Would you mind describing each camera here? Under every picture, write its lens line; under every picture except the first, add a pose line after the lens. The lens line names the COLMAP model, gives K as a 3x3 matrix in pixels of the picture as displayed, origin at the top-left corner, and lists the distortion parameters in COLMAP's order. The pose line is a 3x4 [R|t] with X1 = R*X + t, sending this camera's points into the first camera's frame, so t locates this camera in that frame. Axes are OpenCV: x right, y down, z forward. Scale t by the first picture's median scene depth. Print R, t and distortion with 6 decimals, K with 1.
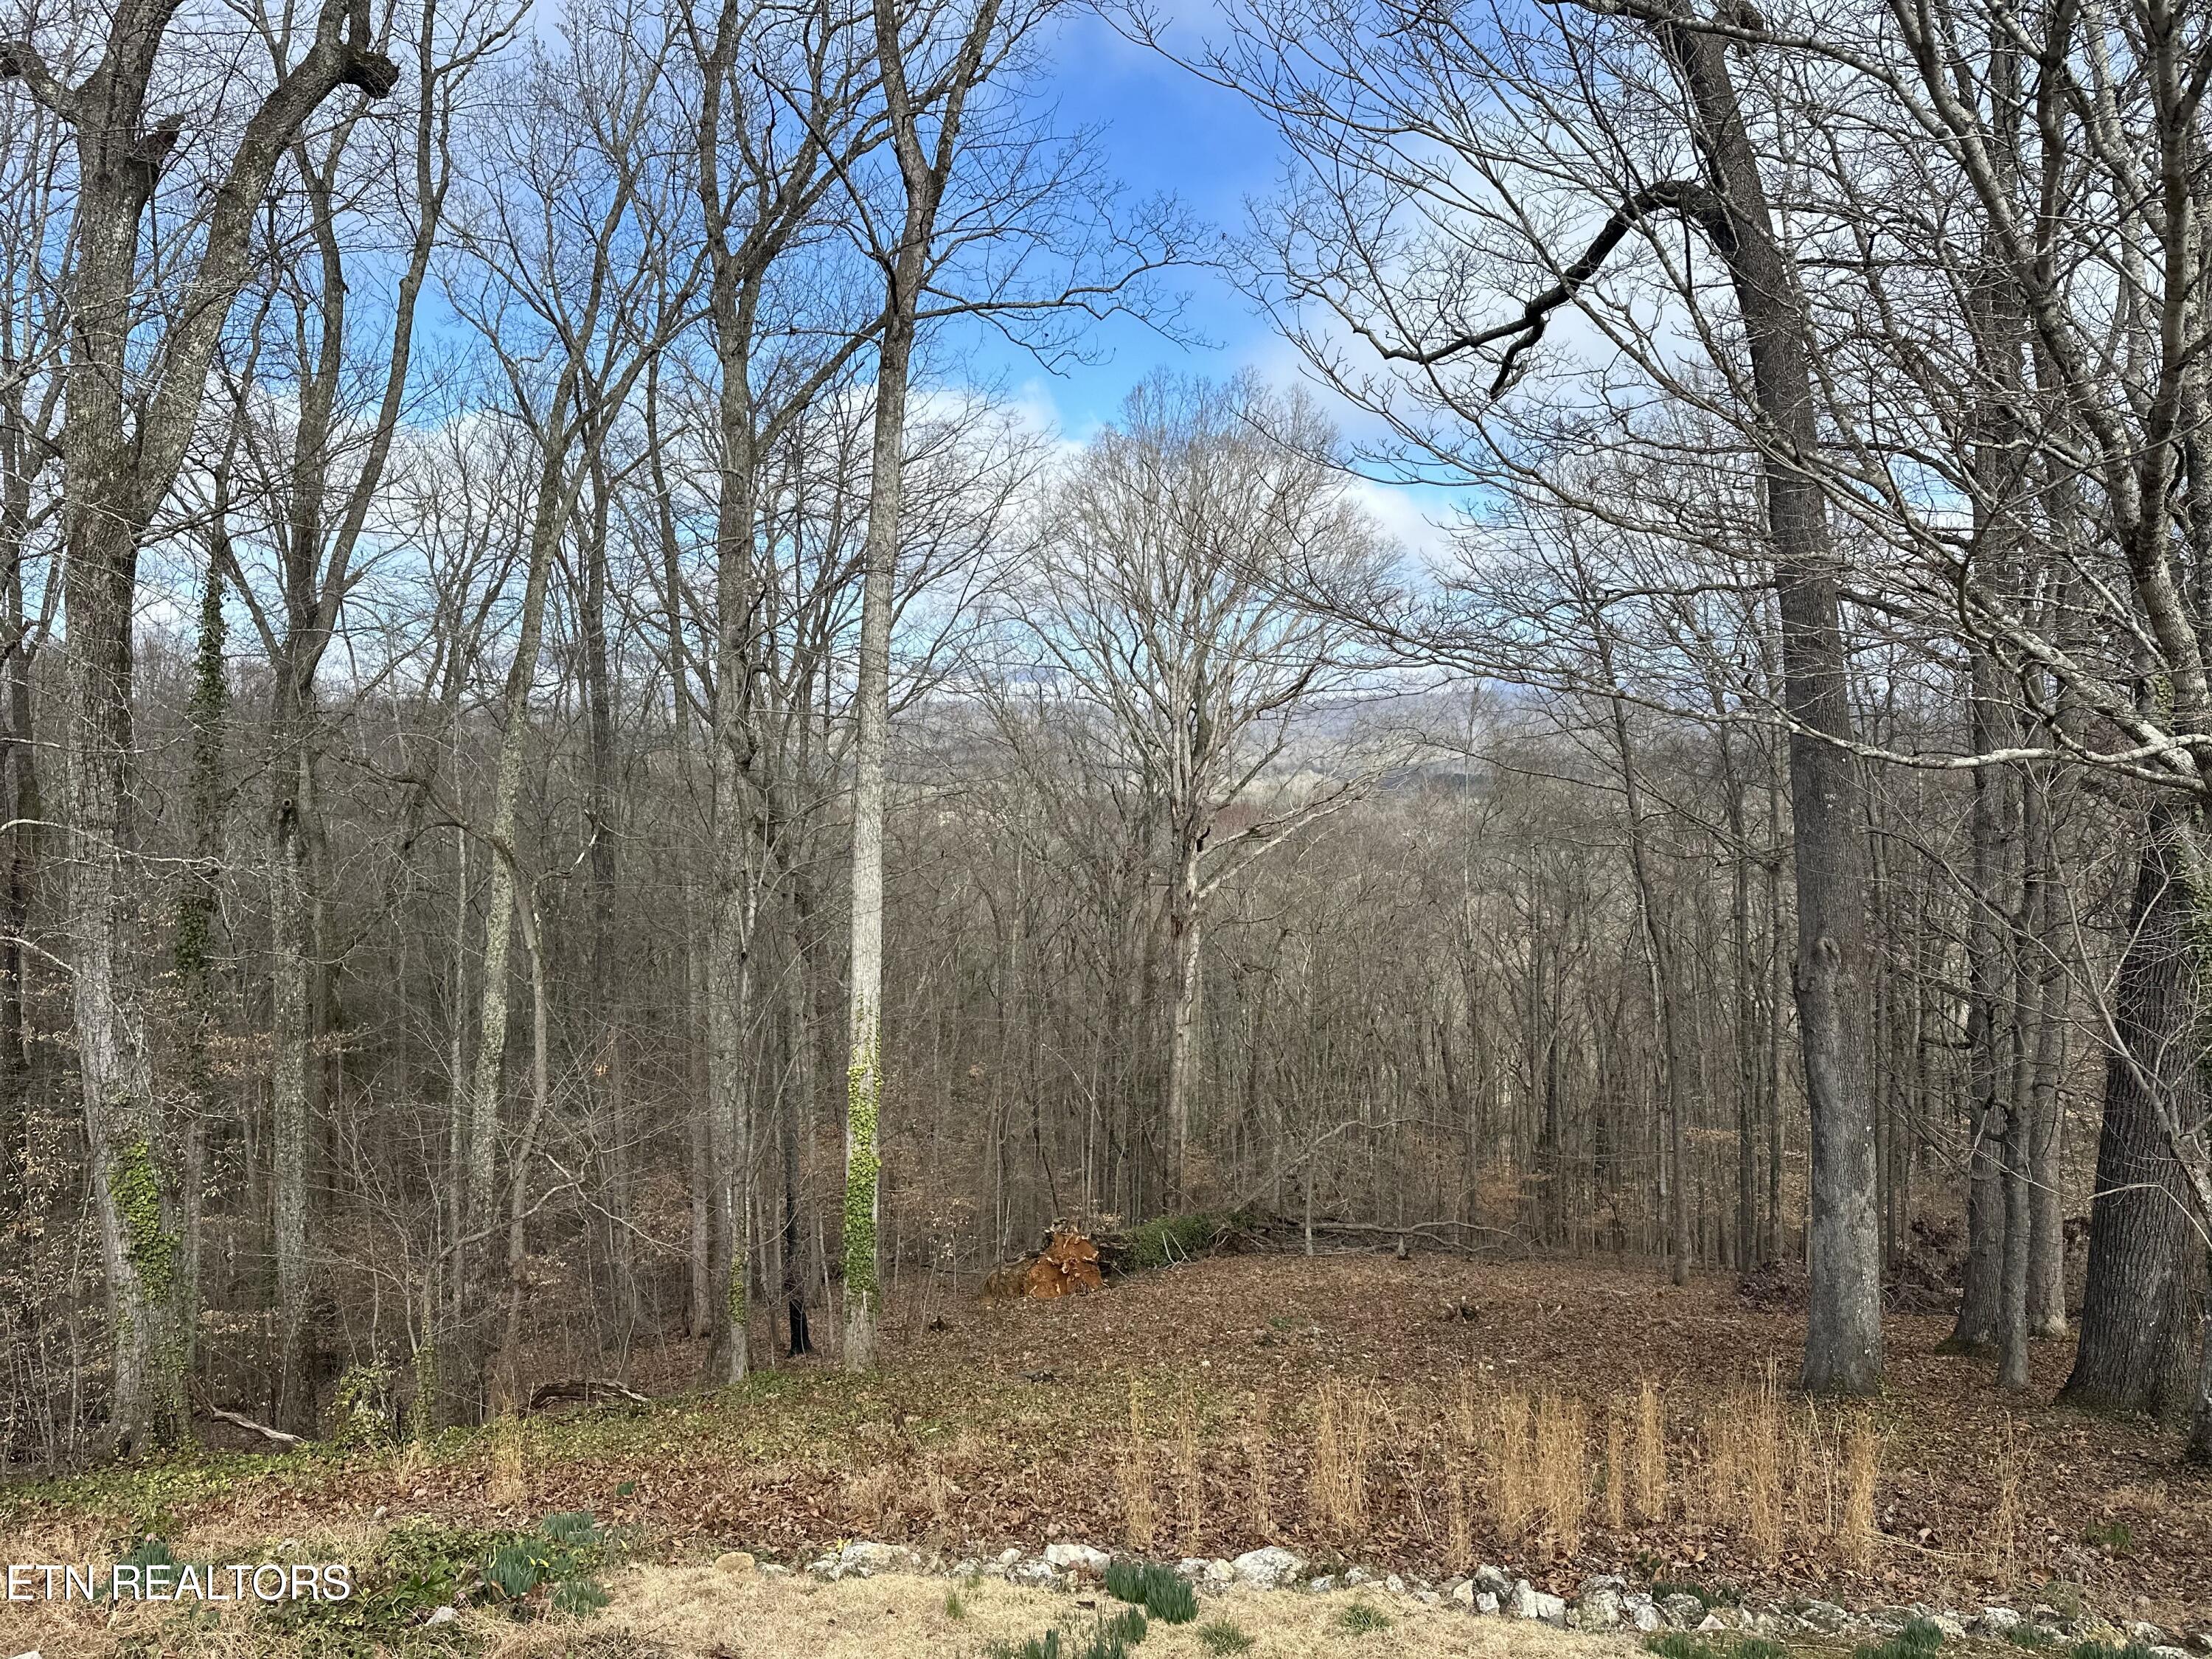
lens RADIAL K [[1551.2, 0, 1106.5], [0, 1551.2, 815.0], [0, 0, 1]] dist [0.006117, 0.001109]
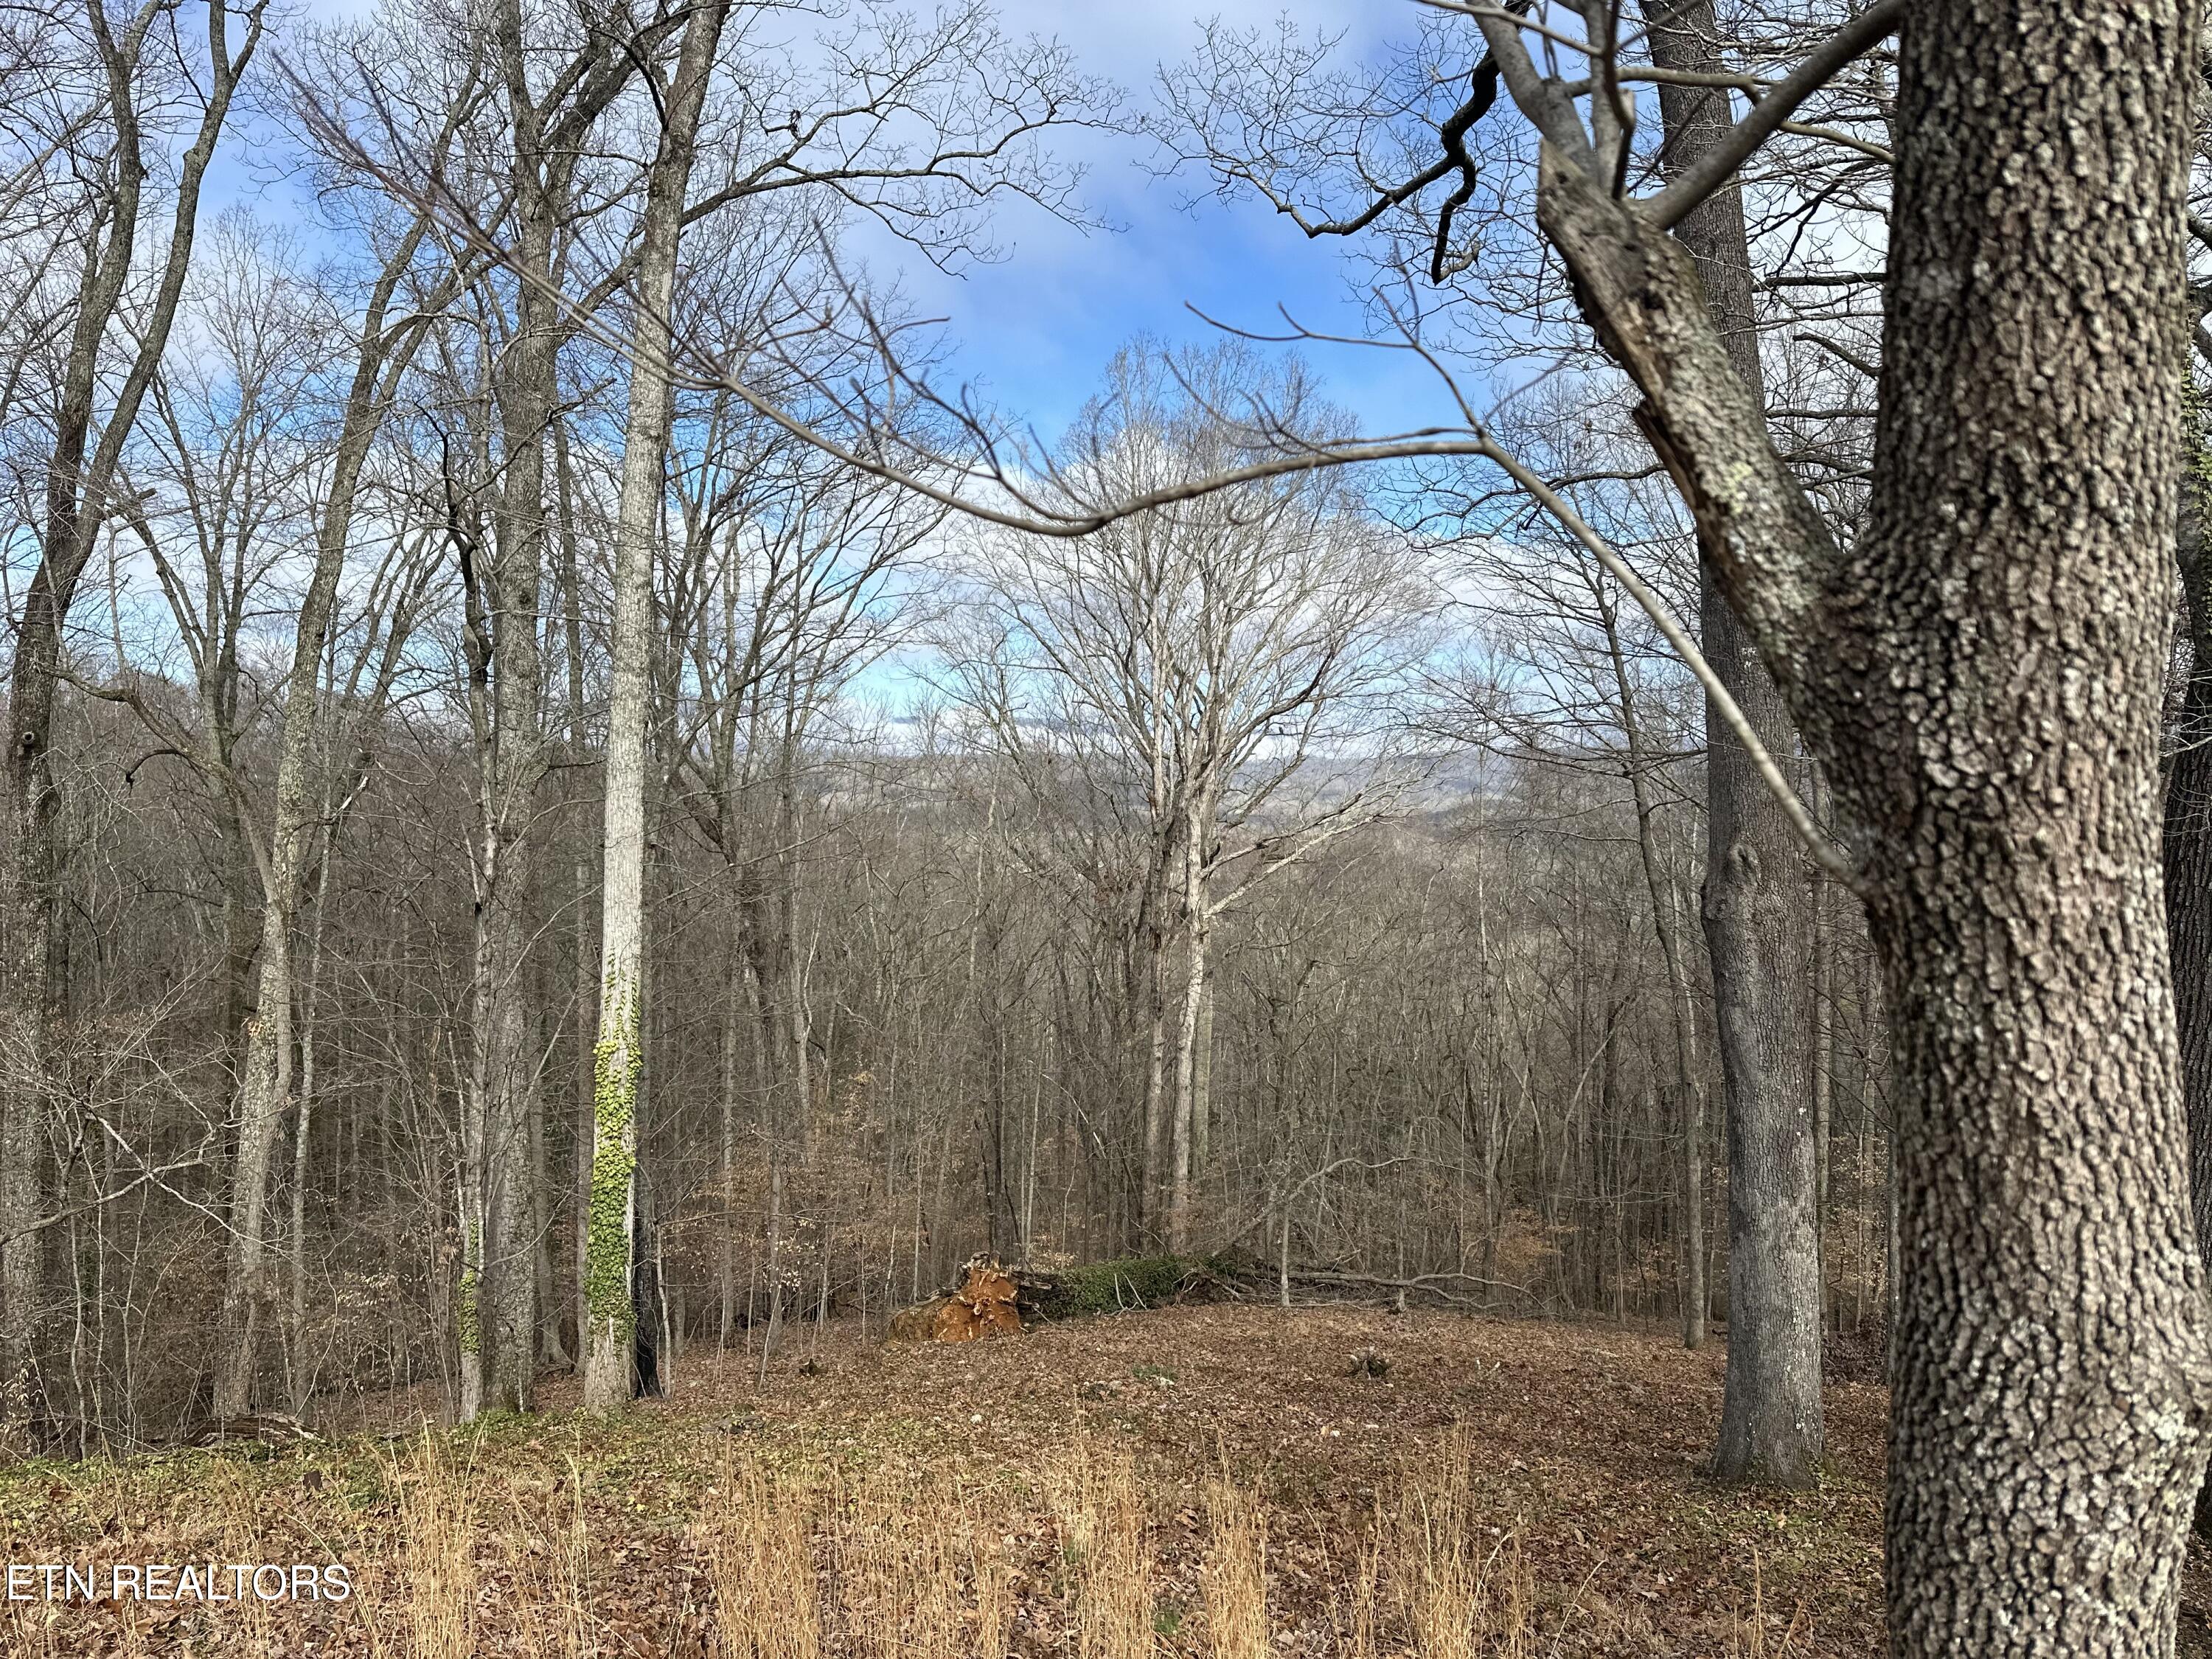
lens RADIAL K [[1551.2, 0, 1112.5], [0, 1551.2, 824.1], [0, 0, 1]] dist [0.006117, 0.001109]
pose [[0.998564, 0.012666, -0.052047, 0.123768], [-0.014183, 0.999482, -0.028884, 0.056163], [0.051654, 0.029580, 0.998227, 0.157187]]
